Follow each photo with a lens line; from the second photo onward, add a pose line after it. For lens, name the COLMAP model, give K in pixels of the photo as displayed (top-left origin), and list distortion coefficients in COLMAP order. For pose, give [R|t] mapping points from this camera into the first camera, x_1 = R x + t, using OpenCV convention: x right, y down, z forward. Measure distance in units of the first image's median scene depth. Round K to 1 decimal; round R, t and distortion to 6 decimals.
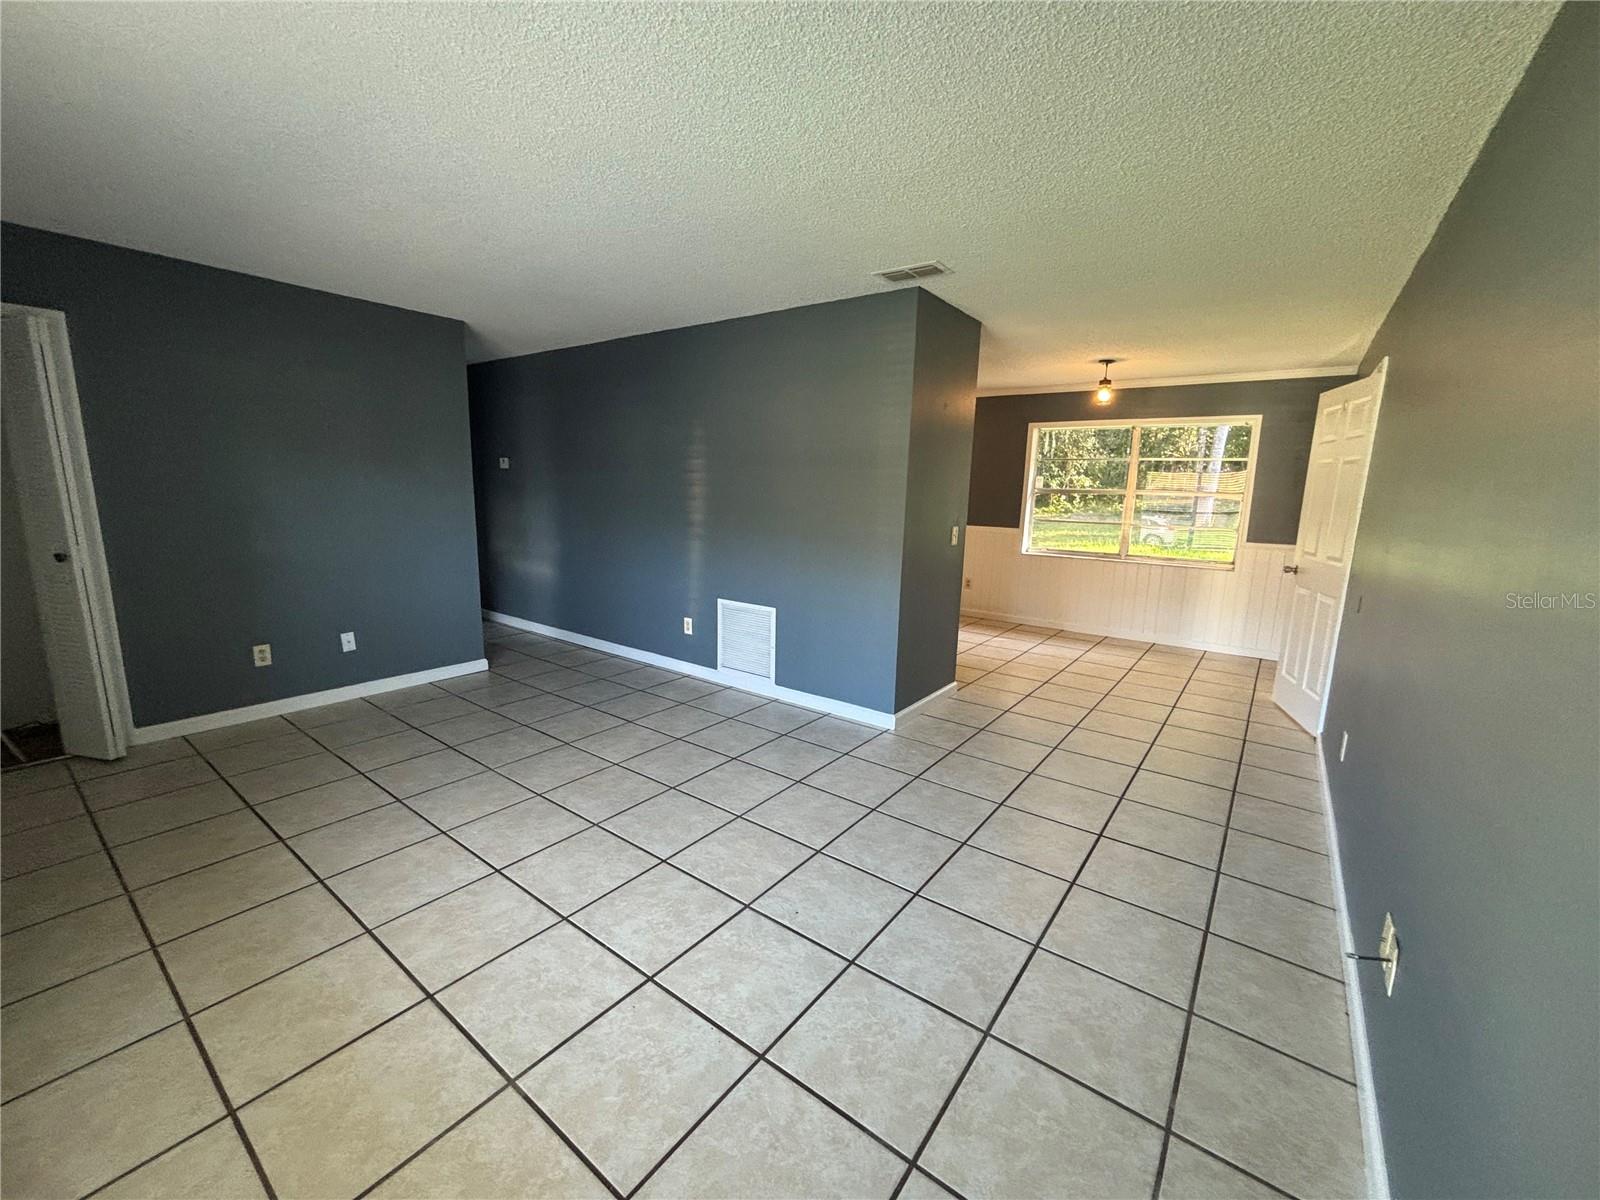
lens RADIAL K [[644.2, 0, 800.0], [0, 644.2, 600.0], [0, 0, 1]] dist [-0.000006, 0.000078]
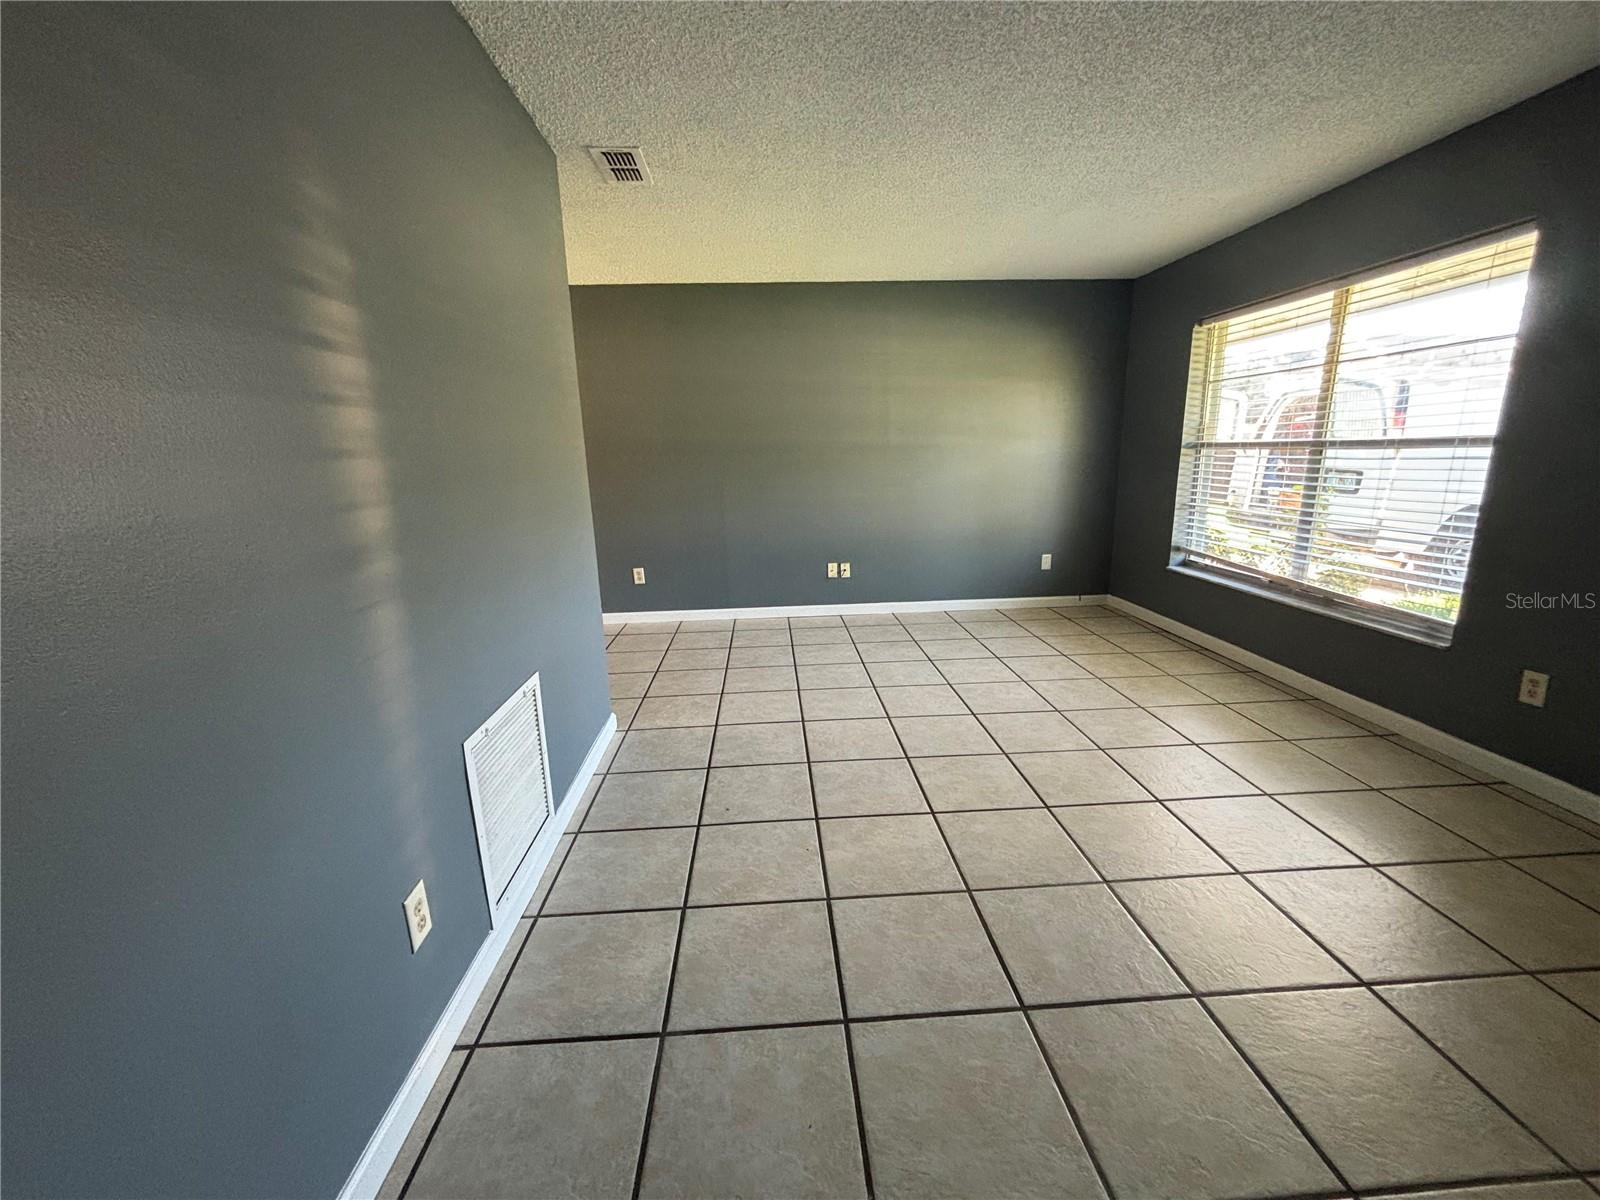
lens RADIAL K [[644.2, 0, 800.0], [0, 644.2, 600.0], [0, 0, 1]] dist [-0.000006, 0.000078]
pose [[-0.644241, -0.180026, 0.743333, -0.716328], [0.145043, 0.925508, 0.349854, -0.246847], [-0.750943, 0.333206, -0.570139, 1.515883]]
